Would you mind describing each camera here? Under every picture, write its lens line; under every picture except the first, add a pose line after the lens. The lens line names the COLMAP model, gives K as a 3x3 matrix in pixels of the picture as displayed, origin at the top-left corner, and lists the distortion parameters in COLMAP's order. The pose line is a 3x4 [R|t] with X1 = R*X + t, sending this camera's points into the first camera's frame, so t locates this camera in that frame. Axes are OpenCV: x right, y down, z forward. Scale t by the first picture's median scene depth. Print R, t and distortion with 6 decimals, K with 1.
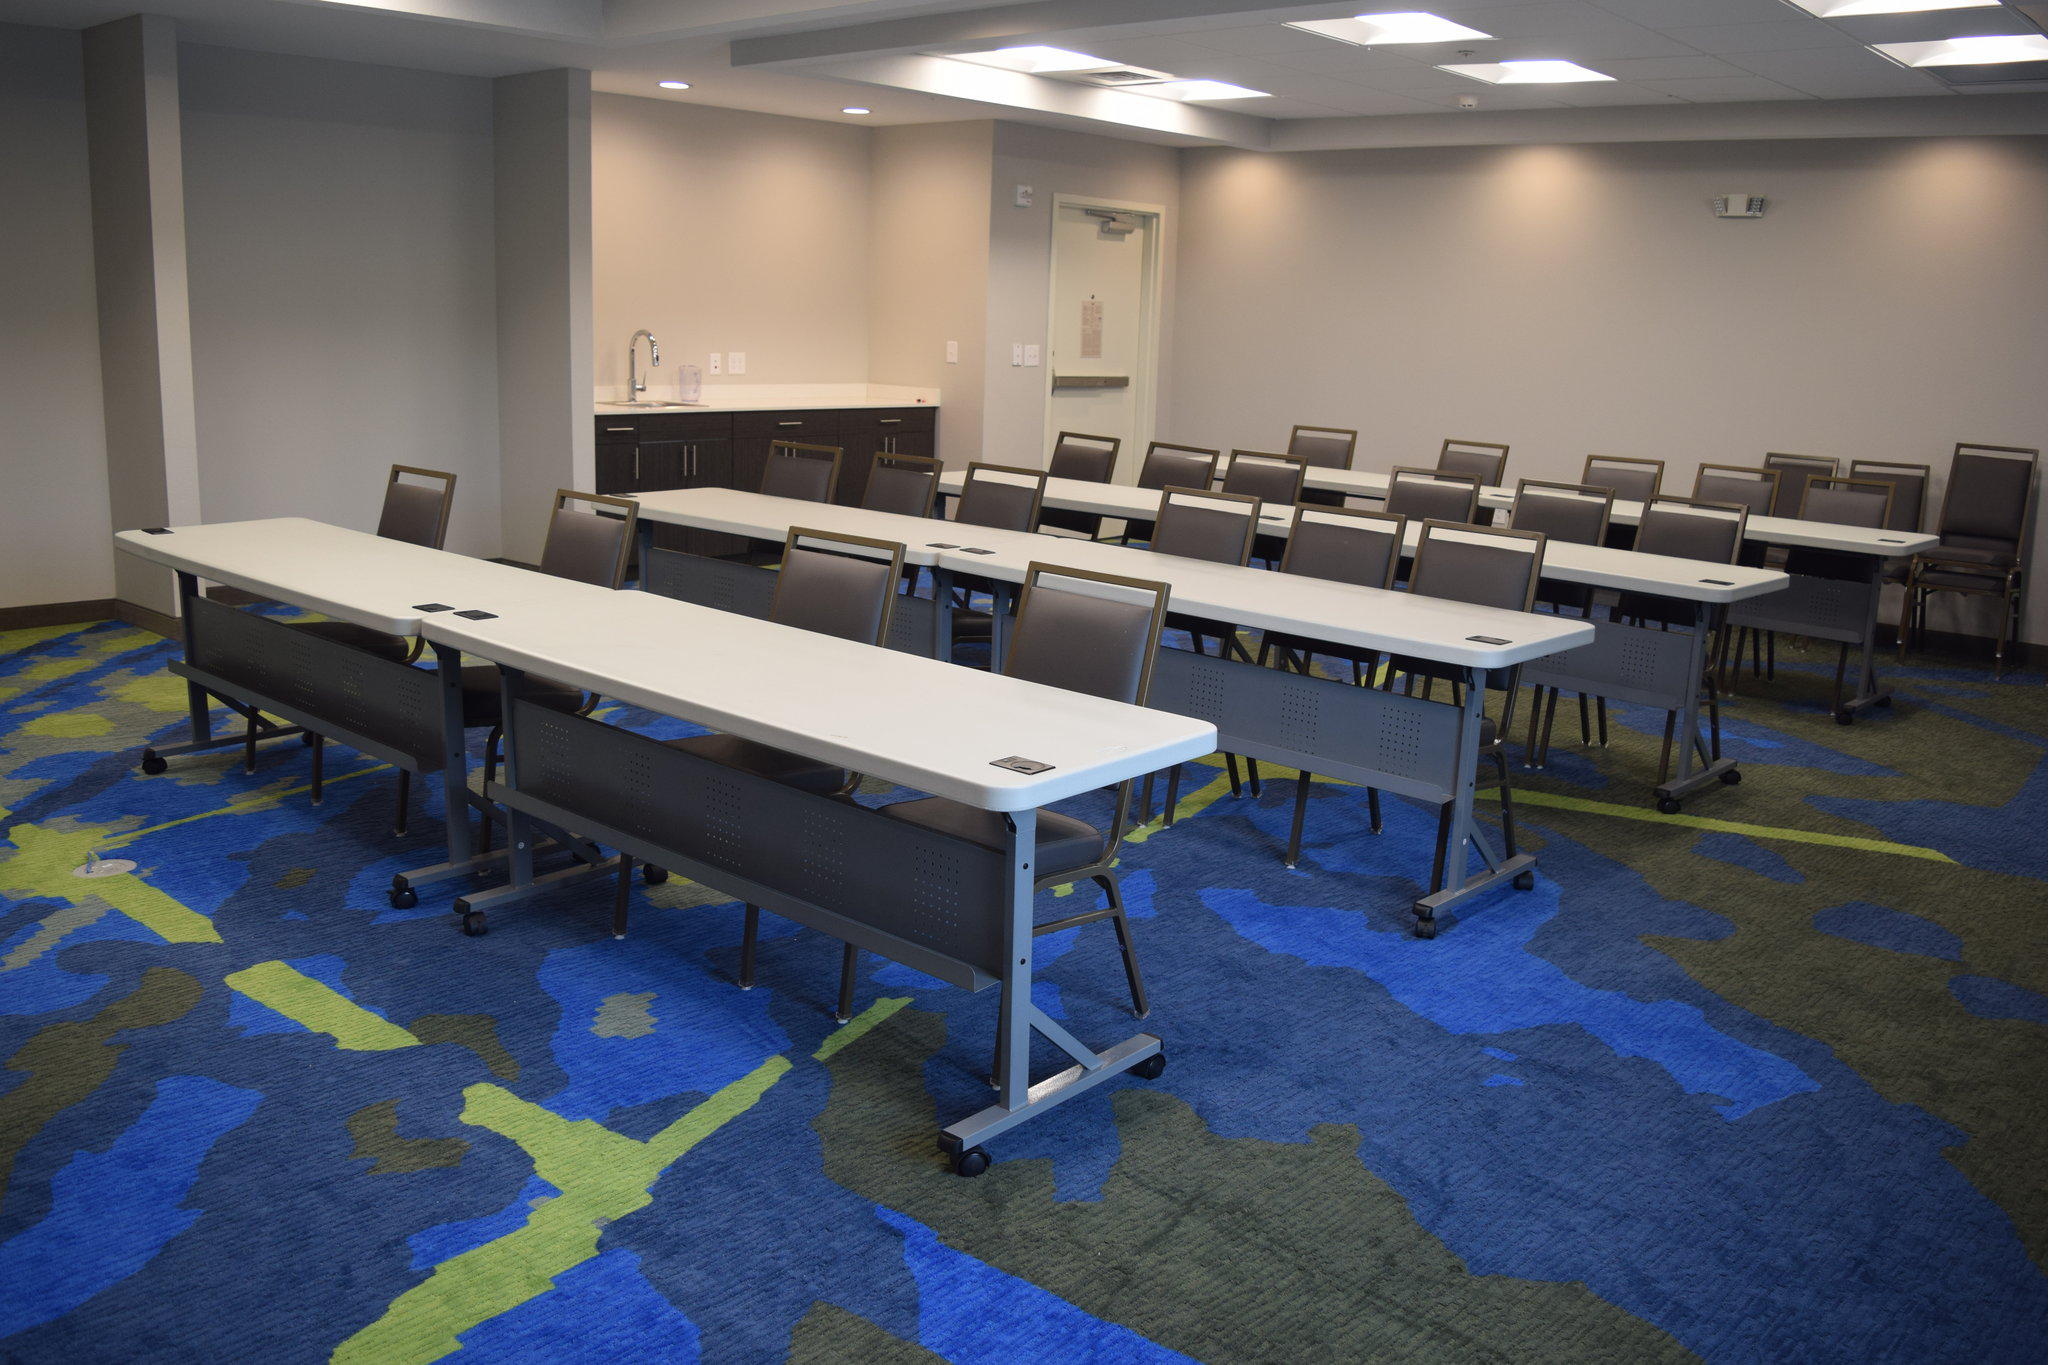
lens RADIAL K [[1658.8, 0, 1024.0], [0, 1658.8, 682.5], [0, 0, 1]] dist [-0.100527, 0.006183]
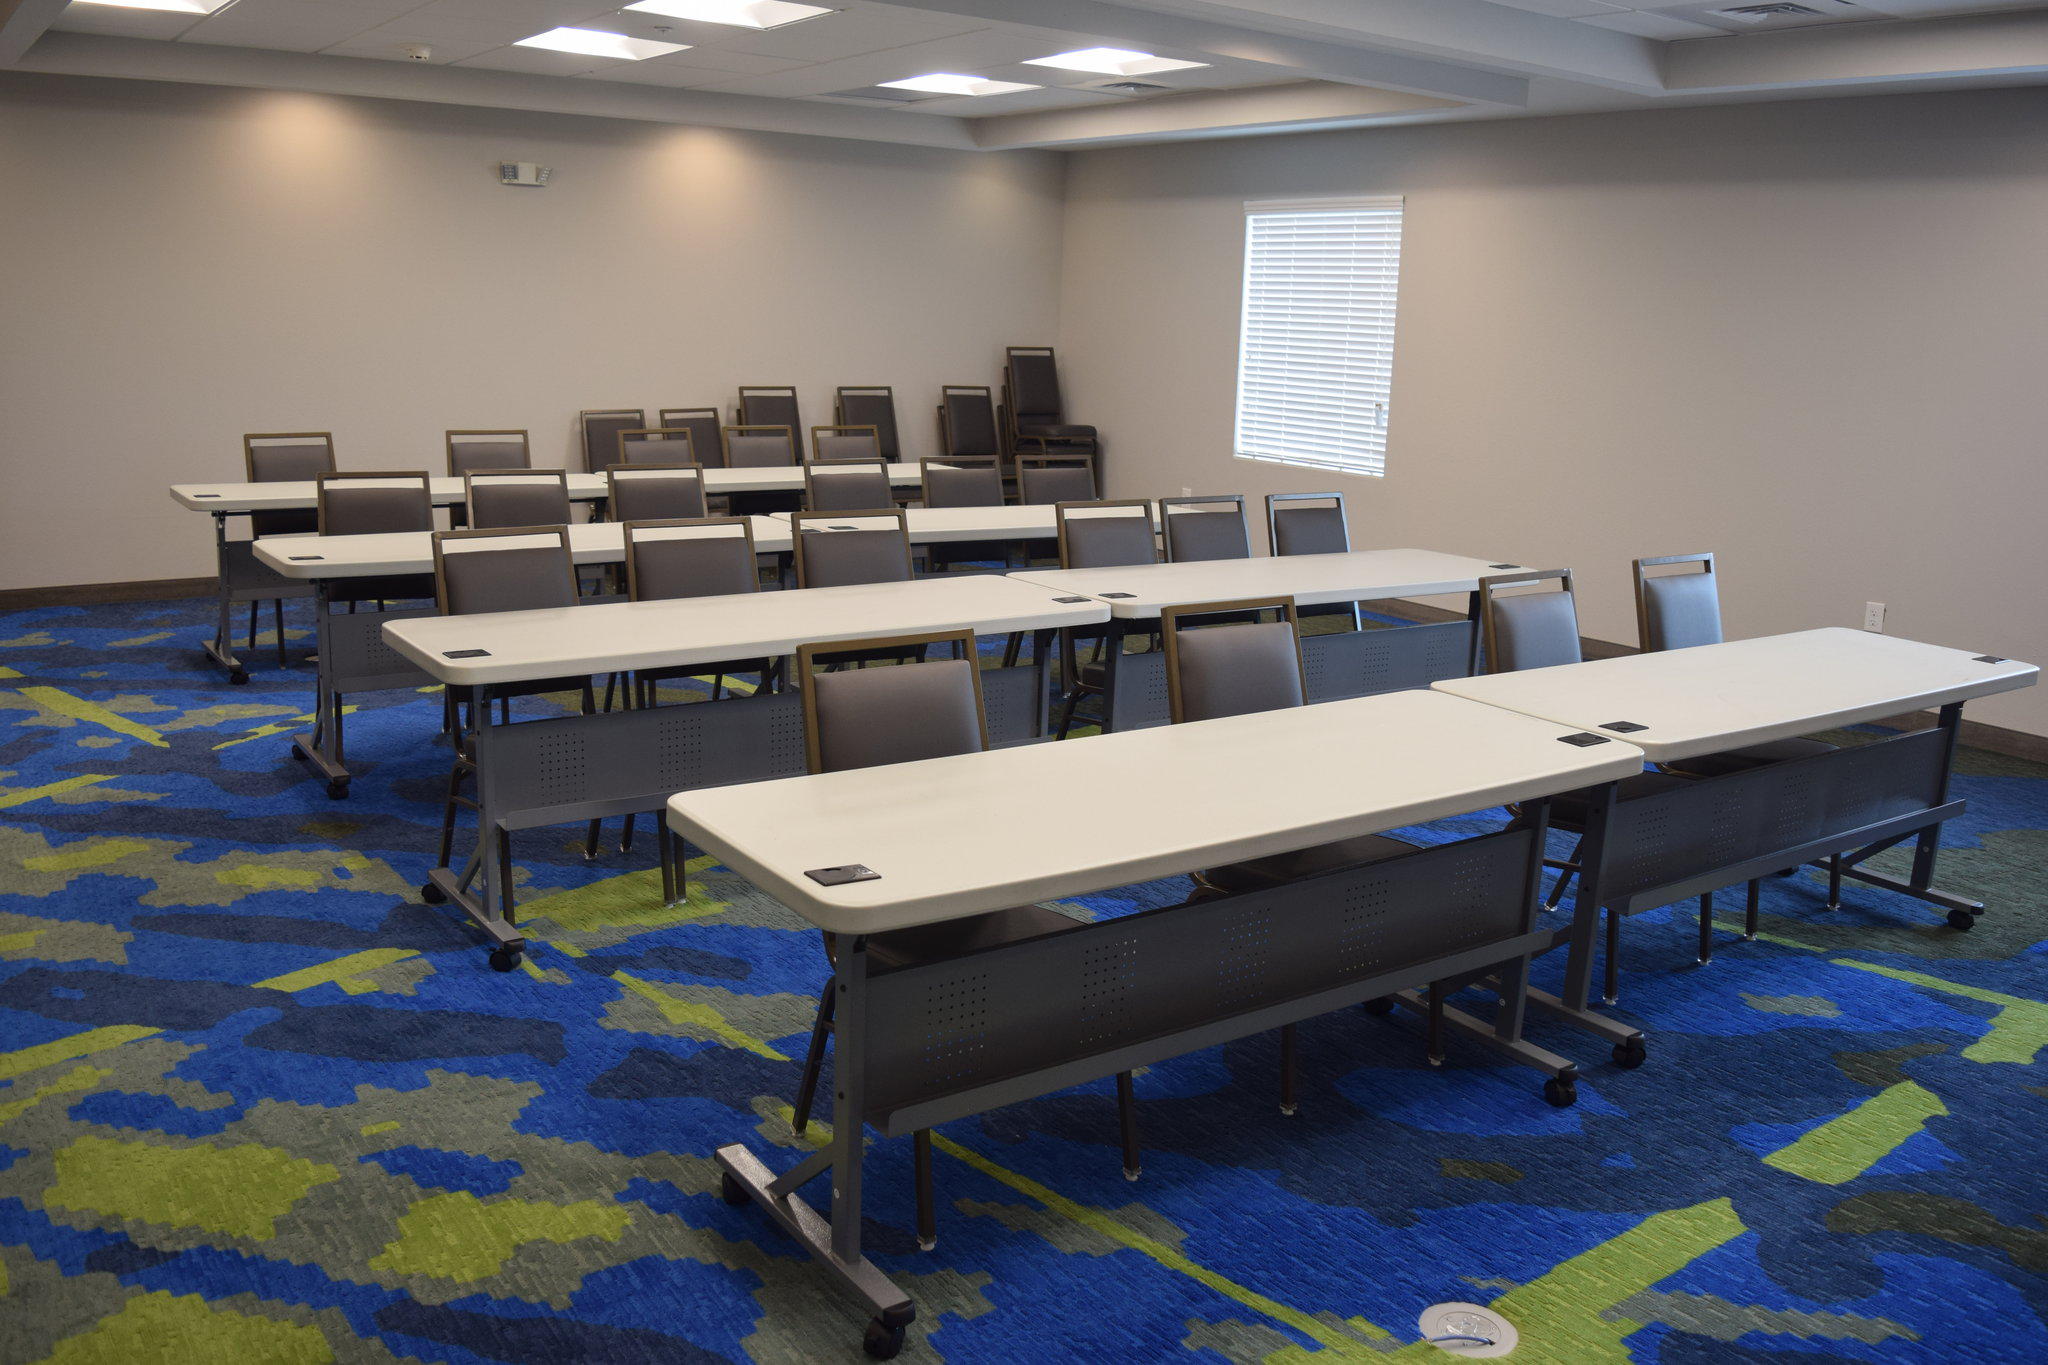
lens RADIAL K [[1702.5, 0, 1024.0], [0, 1702.5, 682.5], [0, 0, 1]] dist [-0.077922, -0.001749]
pose [[0.245822, -0.239520, 0.939256, -1.031746], [0.195374, 0.961346, 0.194020, -0.248459], [-0.949421, 0.135811, 0.283116, 0.845723]]
